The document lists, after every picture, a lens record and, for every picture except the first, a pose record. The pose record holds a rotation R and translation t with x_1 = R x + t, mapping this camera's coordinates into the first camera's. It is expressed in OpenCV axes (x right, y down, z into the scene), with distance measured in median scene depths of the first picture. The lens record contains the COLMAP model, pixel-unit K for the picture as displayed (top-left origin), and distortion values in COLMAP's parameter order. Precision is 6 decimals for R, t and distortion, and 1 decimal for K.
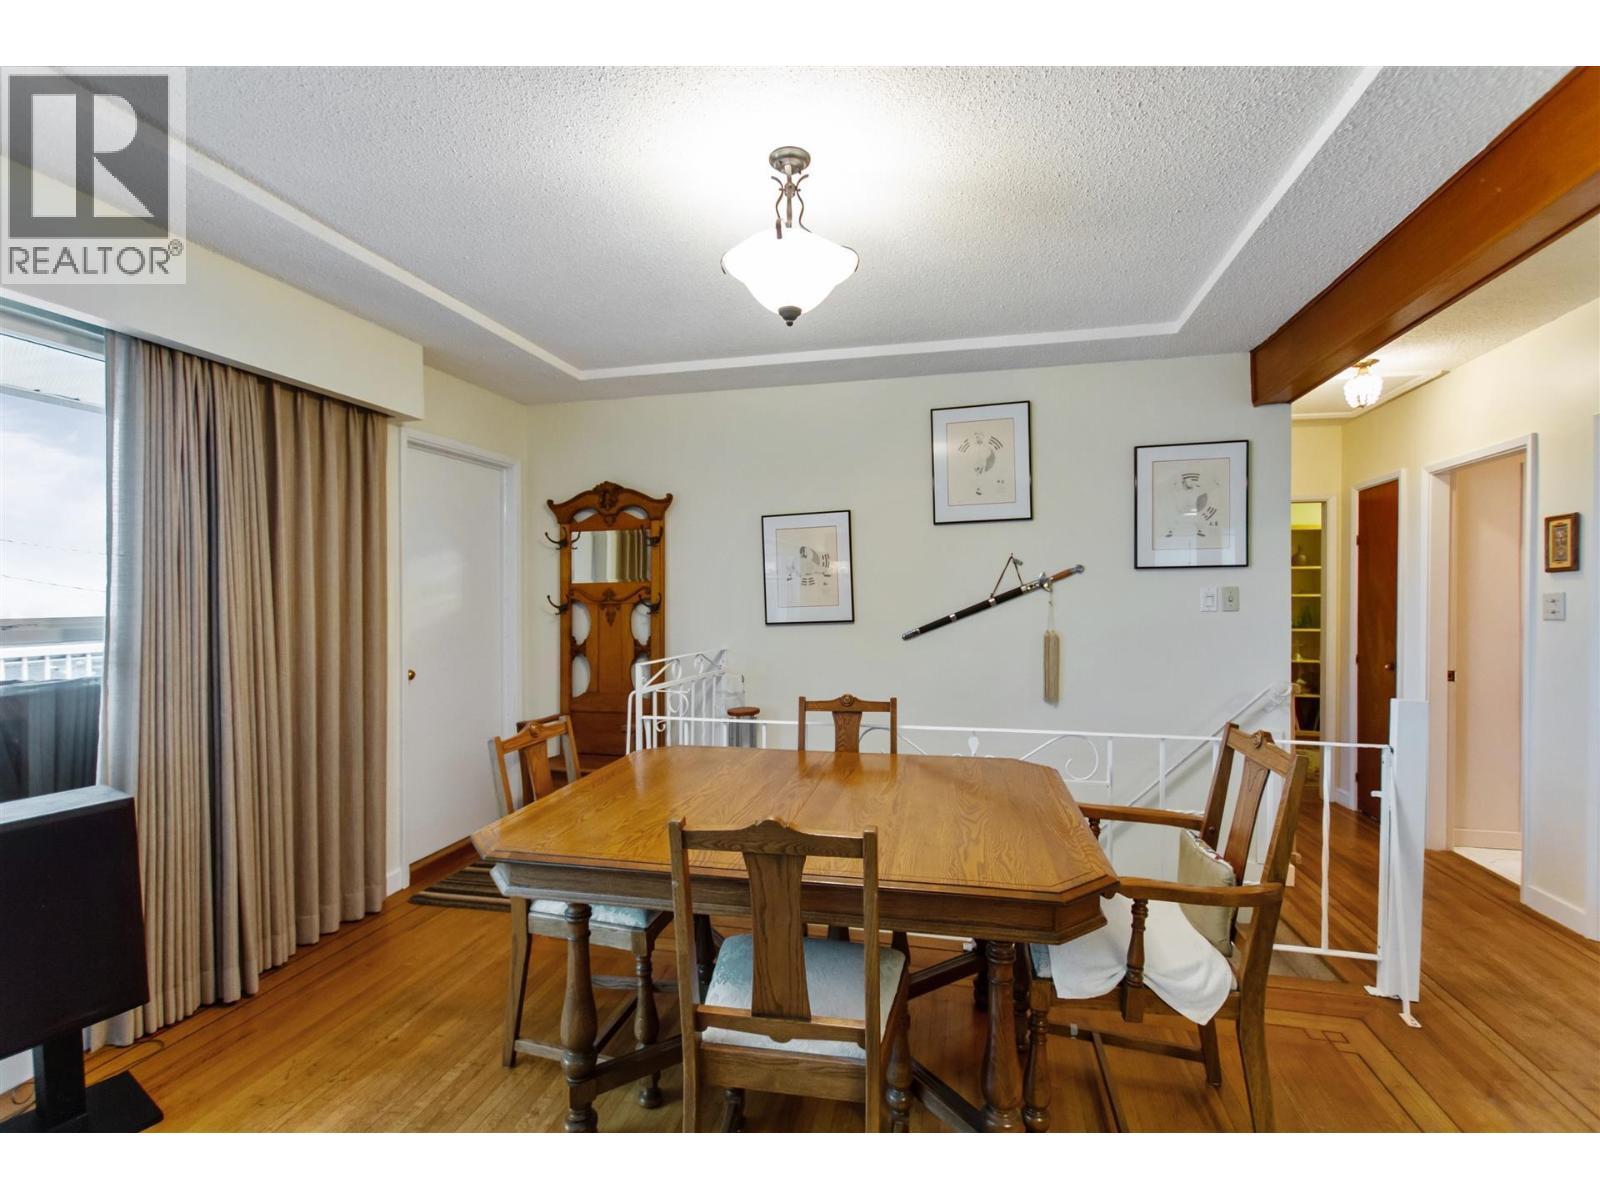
lens RADIAL K [[732.5, 0, 799.5], [0, 732.5, 610.5], [0, 0, 1]] dist [0.012263, -0.000078]
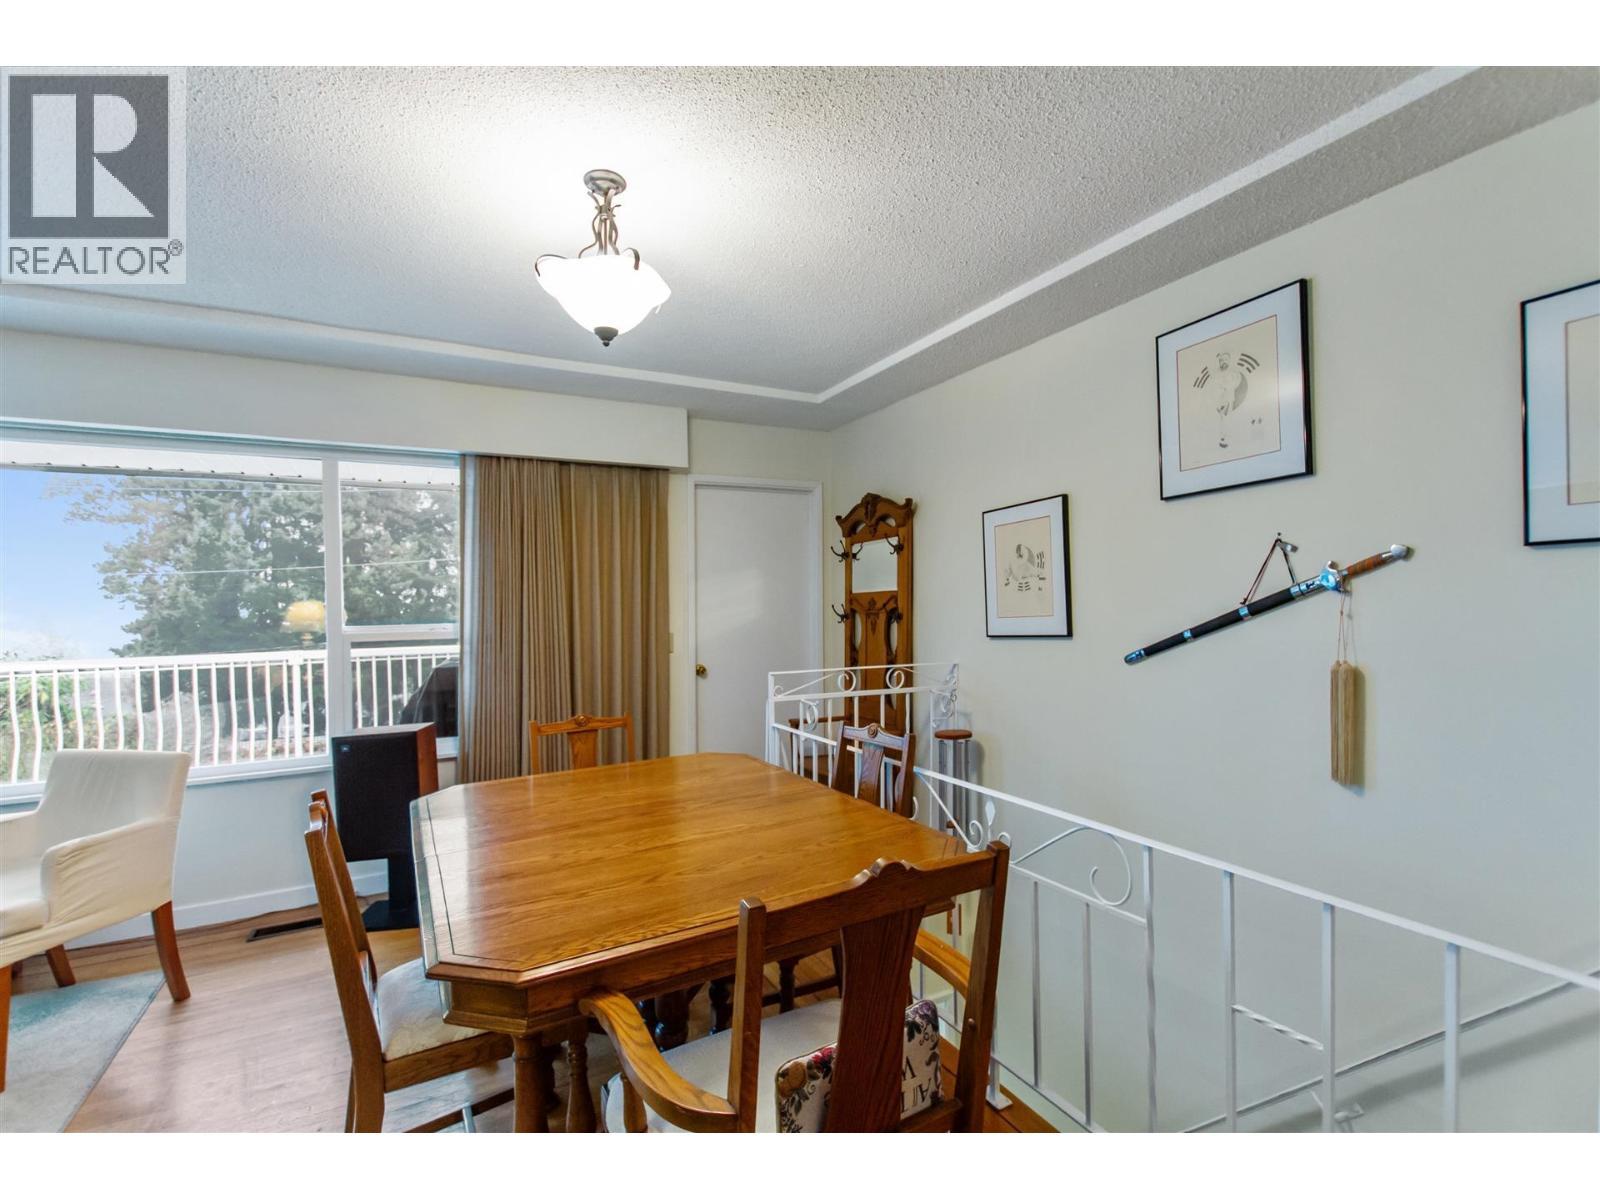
lens RADIAL K [[732.5, 0, 799.5], [0, 732.5, 610.5], [0, 0, 1]] dist [0.012263, -0.000078]
pose [[0.654912, -0.000197, -0.755705, 0.492074], [-0.001559, 0.999997, -0.001611, -0.011591], [0.755704, 0.002233, 0.654910, 0.286326]]
